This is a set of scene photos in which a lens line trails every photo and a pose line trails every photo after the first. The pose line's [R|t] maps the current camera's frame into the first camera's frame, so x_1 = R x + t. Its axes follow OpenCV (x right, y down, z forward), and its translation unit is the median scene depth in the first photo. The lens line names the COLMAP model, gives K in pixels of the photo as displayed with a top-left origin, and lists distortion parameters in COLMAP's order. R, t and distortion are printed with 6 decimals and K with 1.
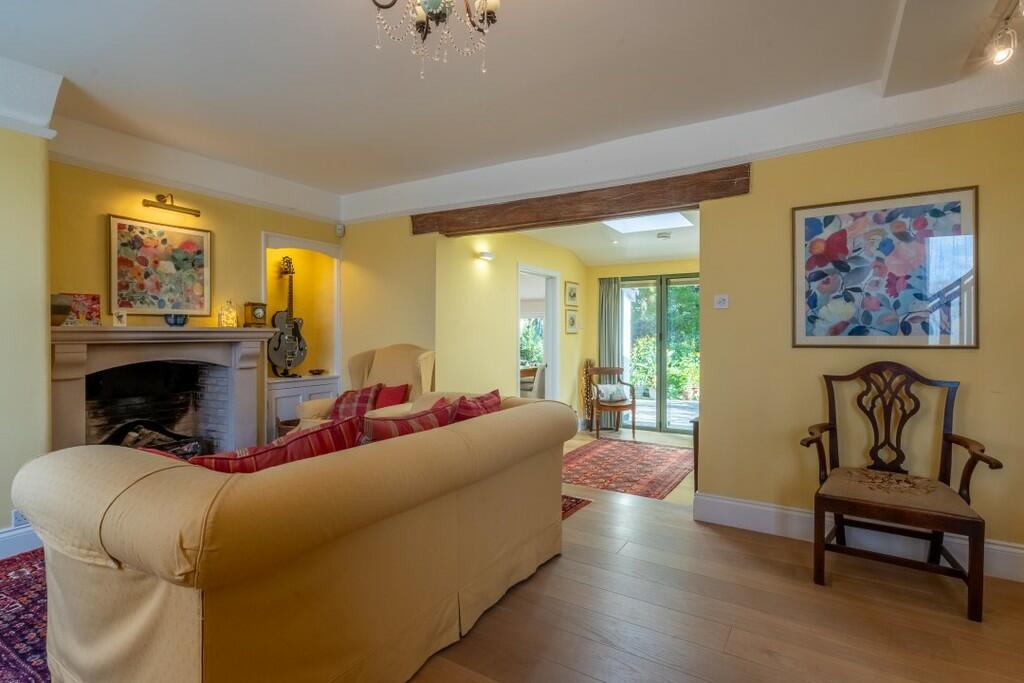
lens RADIAL K [[505.6, 0, 510.3], [0, 505.6, 334.8], [0, 0, 1]] dist [0.007037, 0.000603]
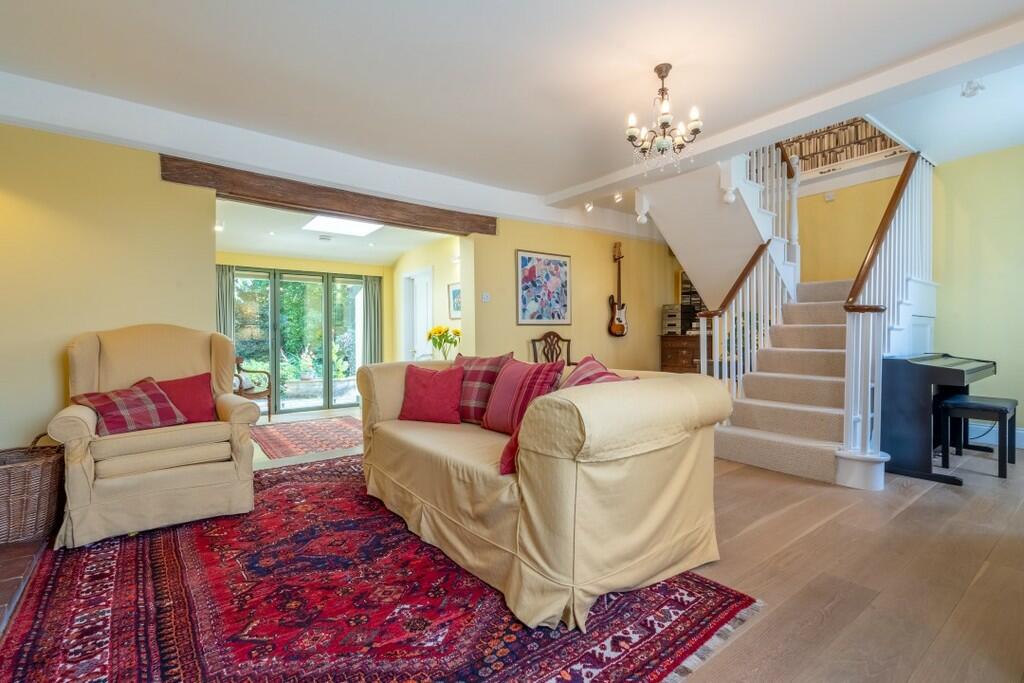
lens RADIAL K [[470.3, 0, 513.3], [0, 470.3, 339.5], [0, 0, 1]] dist [0.000475, 0.000727]
pose [[0.355608, -0.011673, 0.934562, -1.074840], [0.009956, 0.999913, 0.008701, 0.063352], [-0.934582, 0.006210, 0.355693, 0.419792]]
